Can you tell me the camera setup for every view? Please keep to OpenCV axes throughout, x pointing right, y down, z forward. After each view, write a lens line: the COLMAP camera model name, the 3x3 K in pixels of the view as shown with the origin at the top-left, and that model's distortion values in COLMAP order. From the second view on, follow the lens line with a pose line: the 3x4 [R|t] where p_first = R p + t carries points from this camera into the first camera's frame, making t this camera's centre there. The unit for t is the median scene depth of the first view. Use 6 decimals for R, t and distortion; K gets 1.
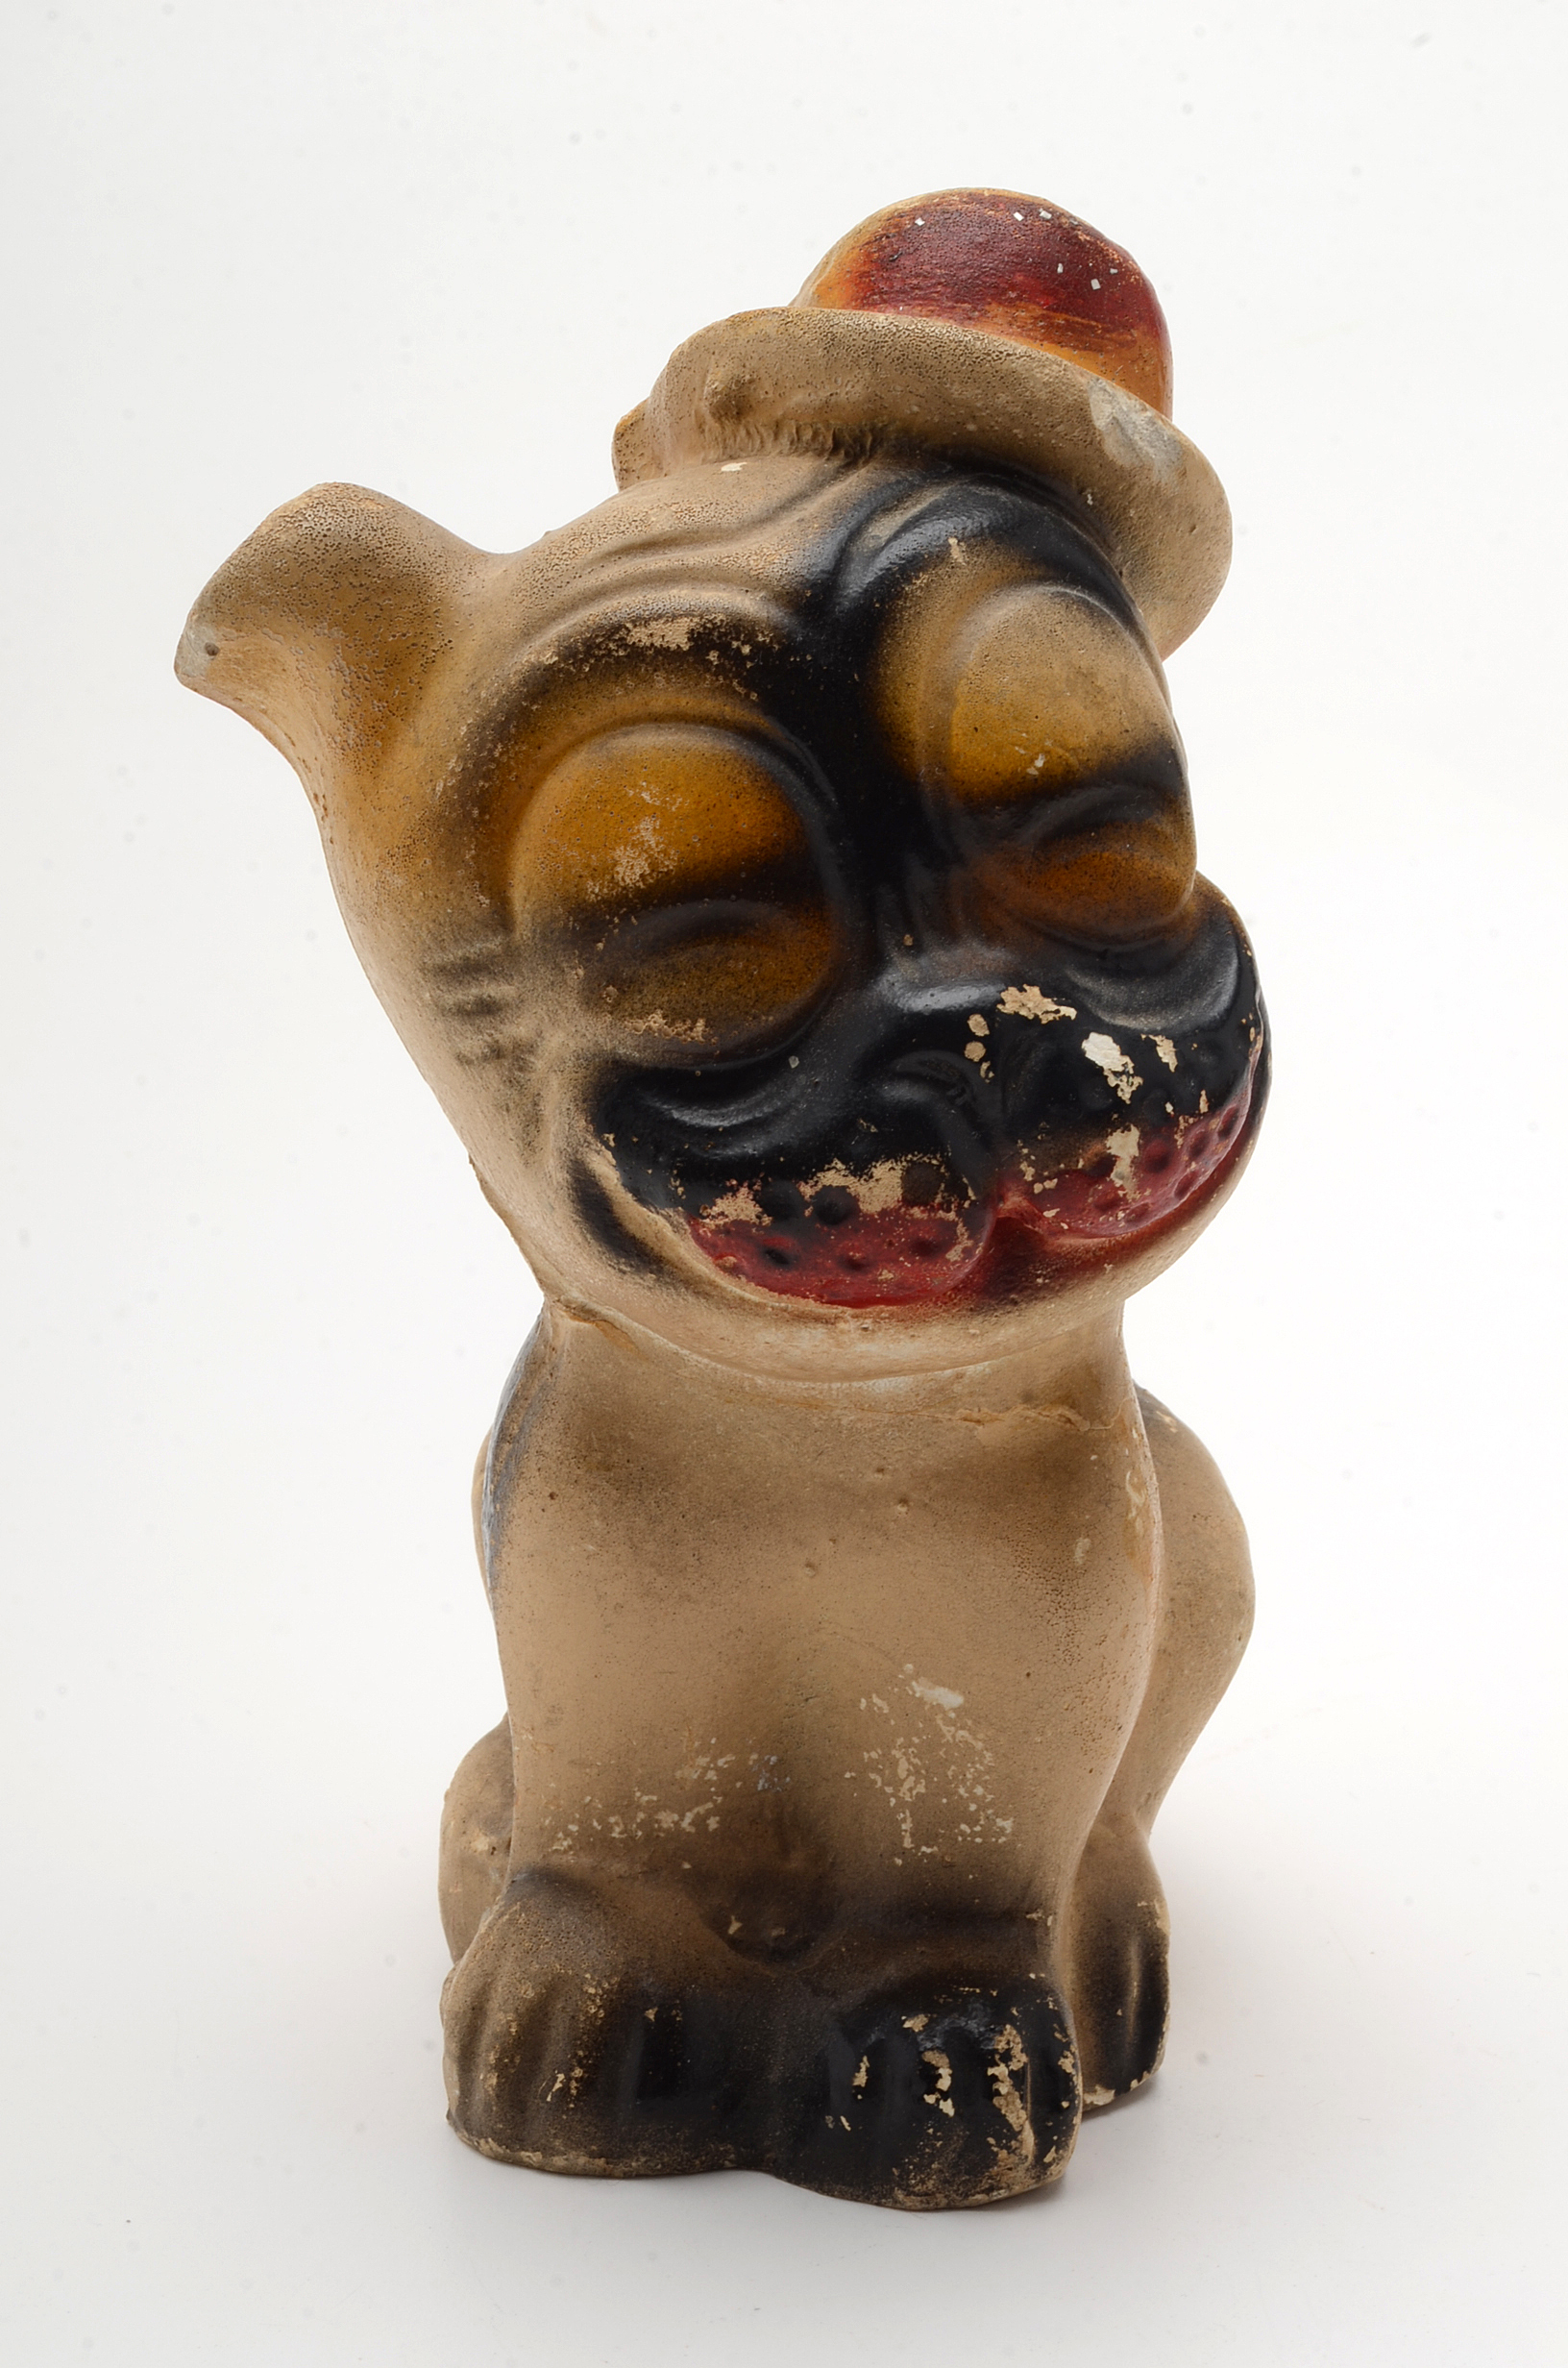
lens RADIAL K [[5107.5, 0, 776.3], [0, 5107.5, 1167.8], [0, 0, 1]] dist [0.025662, 0.000000]
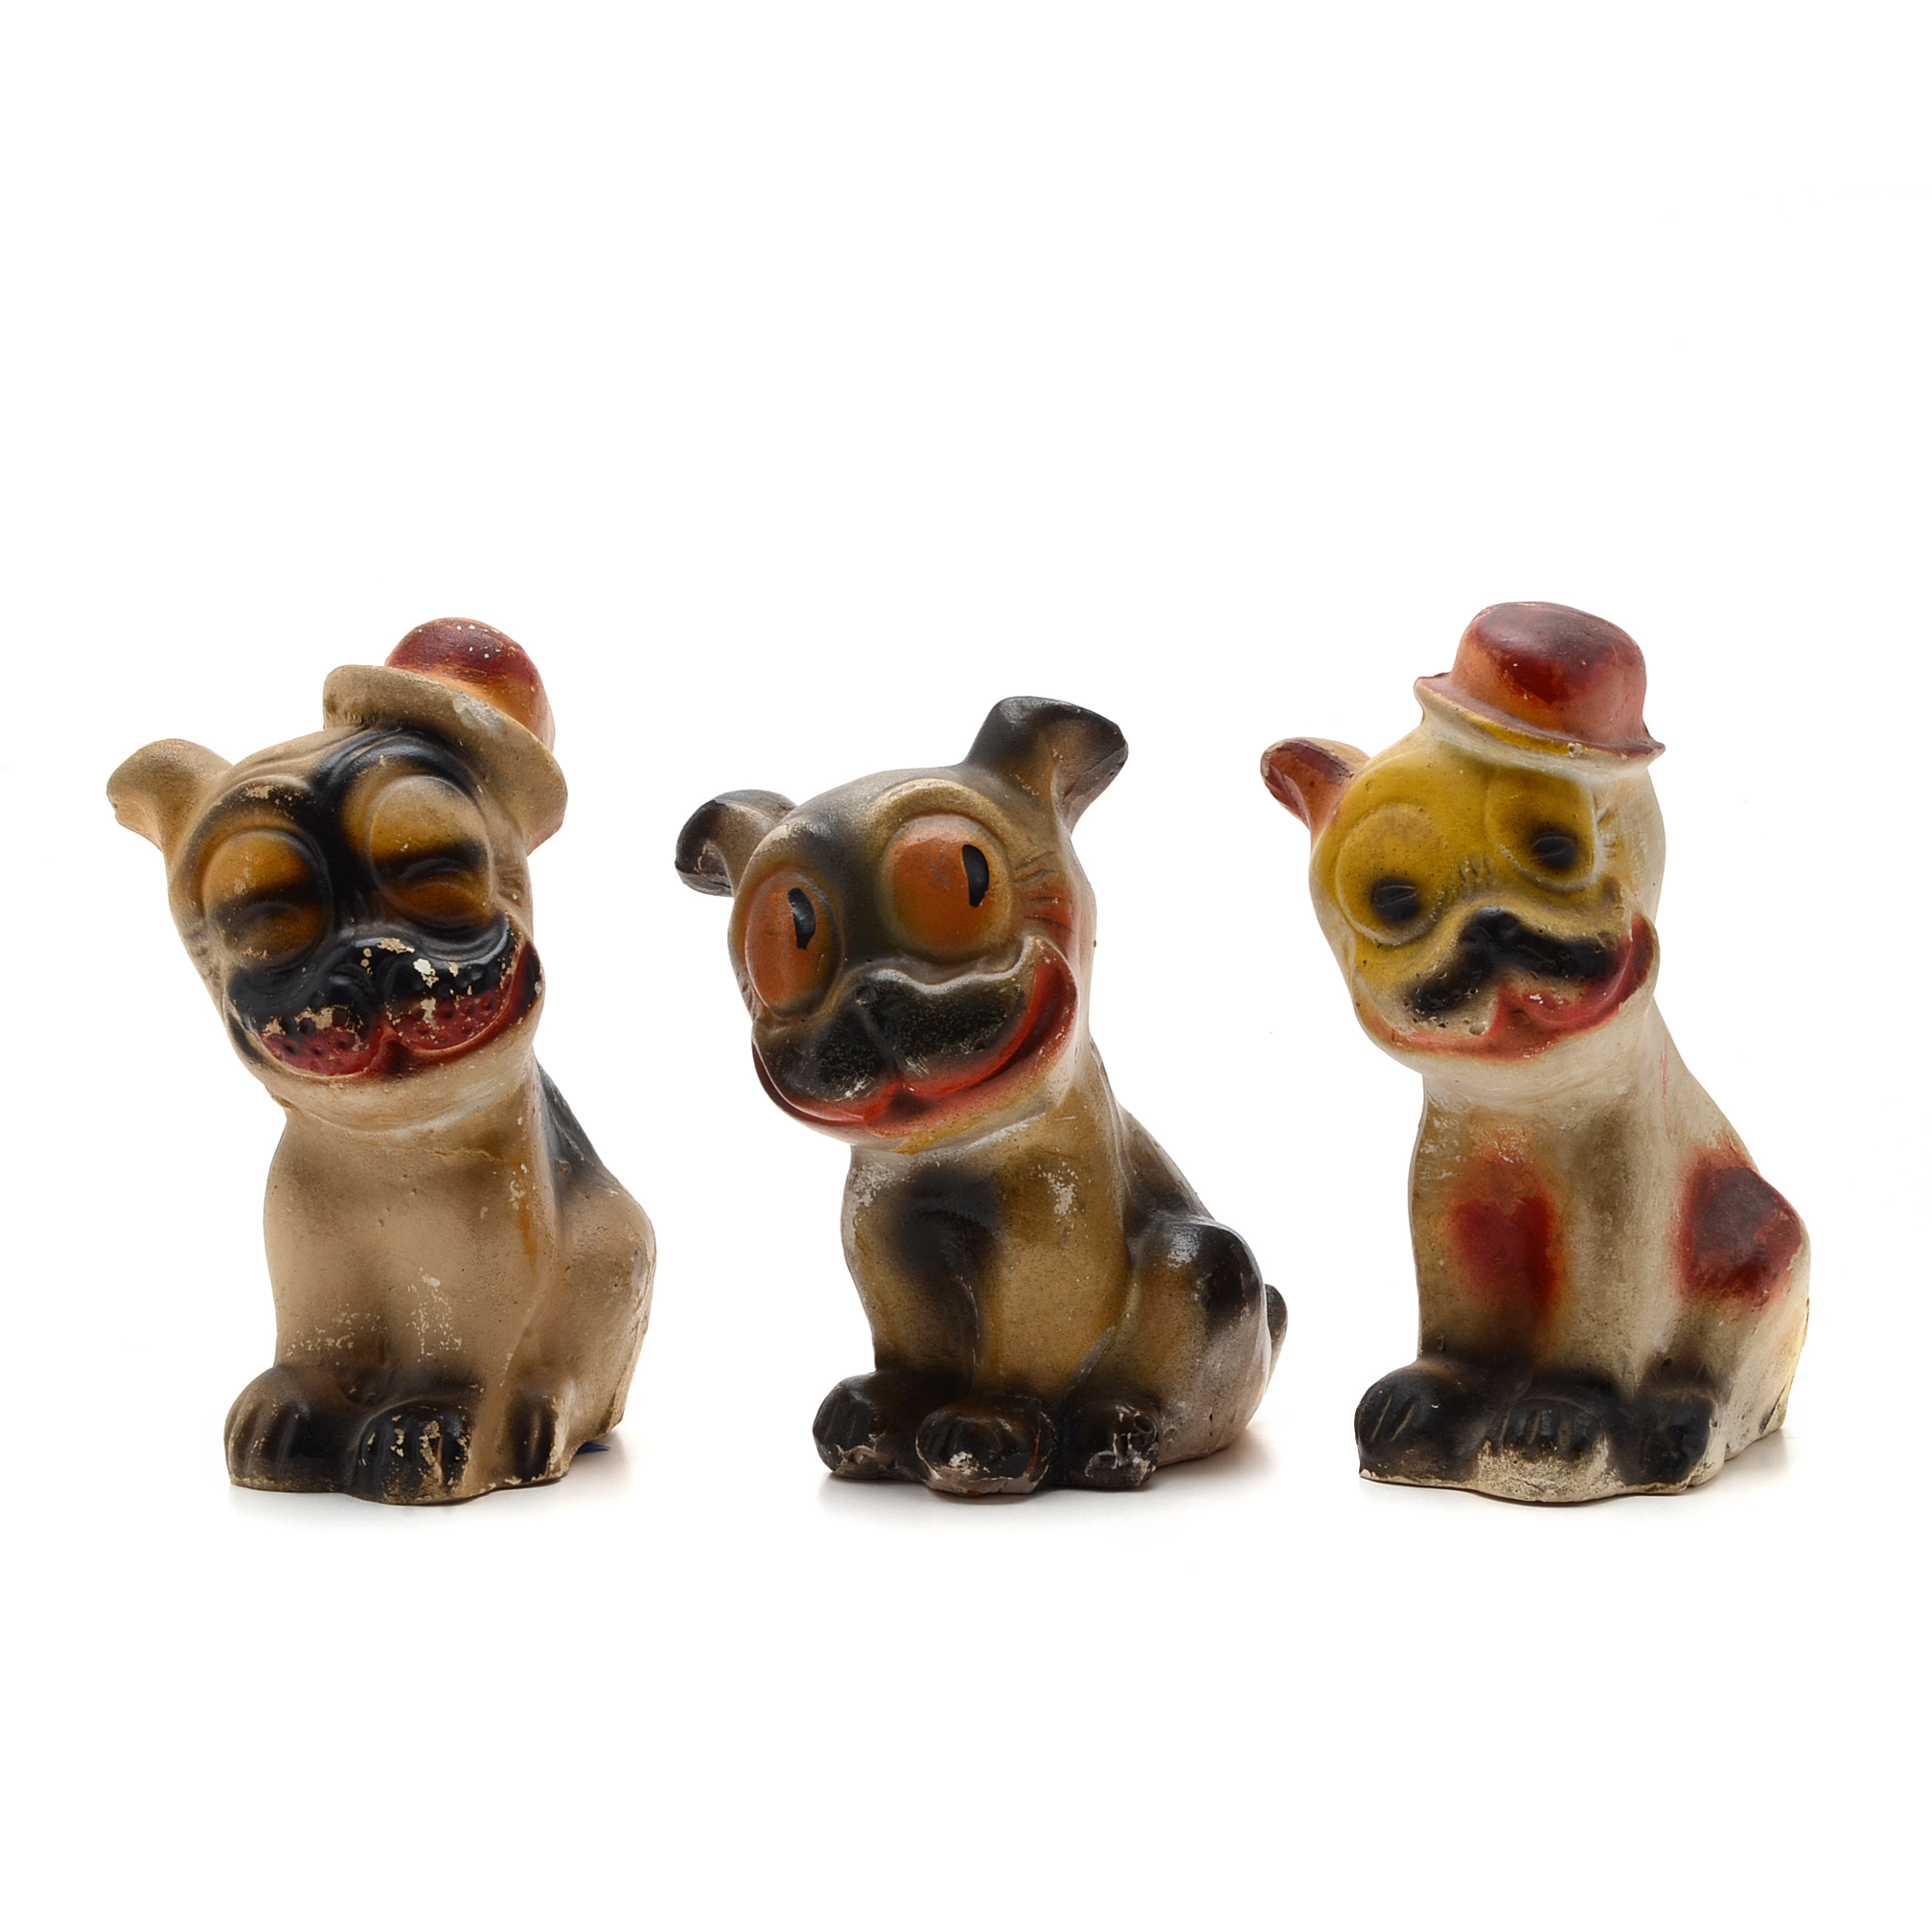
lens RADIAL K [[5277.6, 0, 953.9], [0, 5277.6, 961.9], [0, 0, 1]] dist [0.033800, 0.000000]
pose [[0.955905, 0.009278, -0.293530, 1.007020], [-0.056143, 0.986839, -0.151644, 0.329297], [0.288260, 0.161437, 0.943846, -1.231771]]
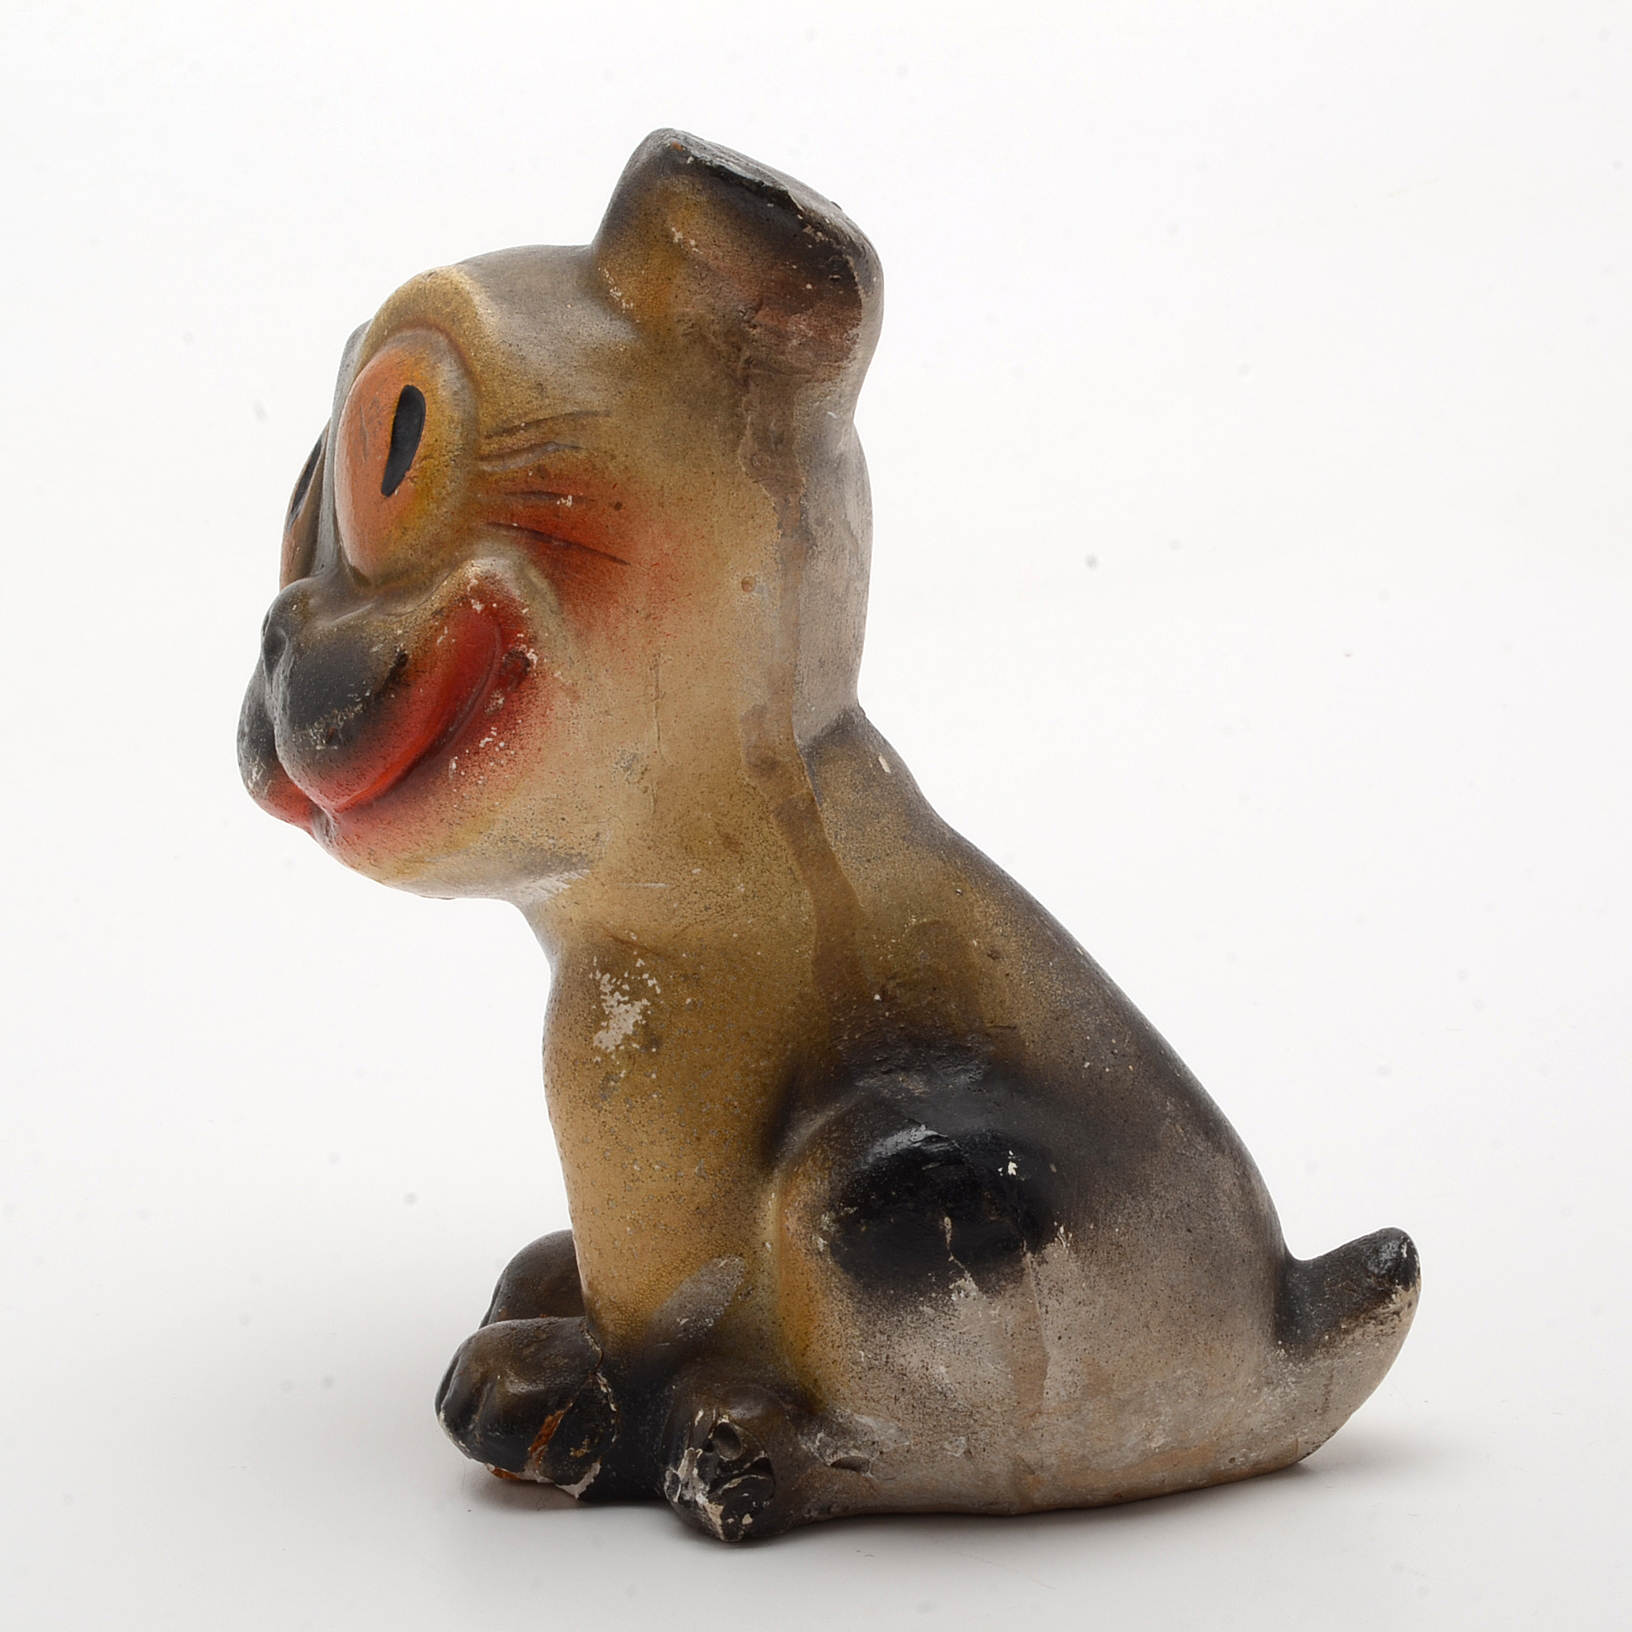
lens RADIAL K [[4317.3, 0, 818.8], [0, 4317.3, 826.8], [0, 0, 1]] dist [-0.006094, 0.000000]
pose [[0.371638, 0.183123, -0.910138, 1.392117], [-0.225056, 0.968882, 0.103045, -0.122909], [0.900686, 0.166537, 0.401286, 0.722112]]
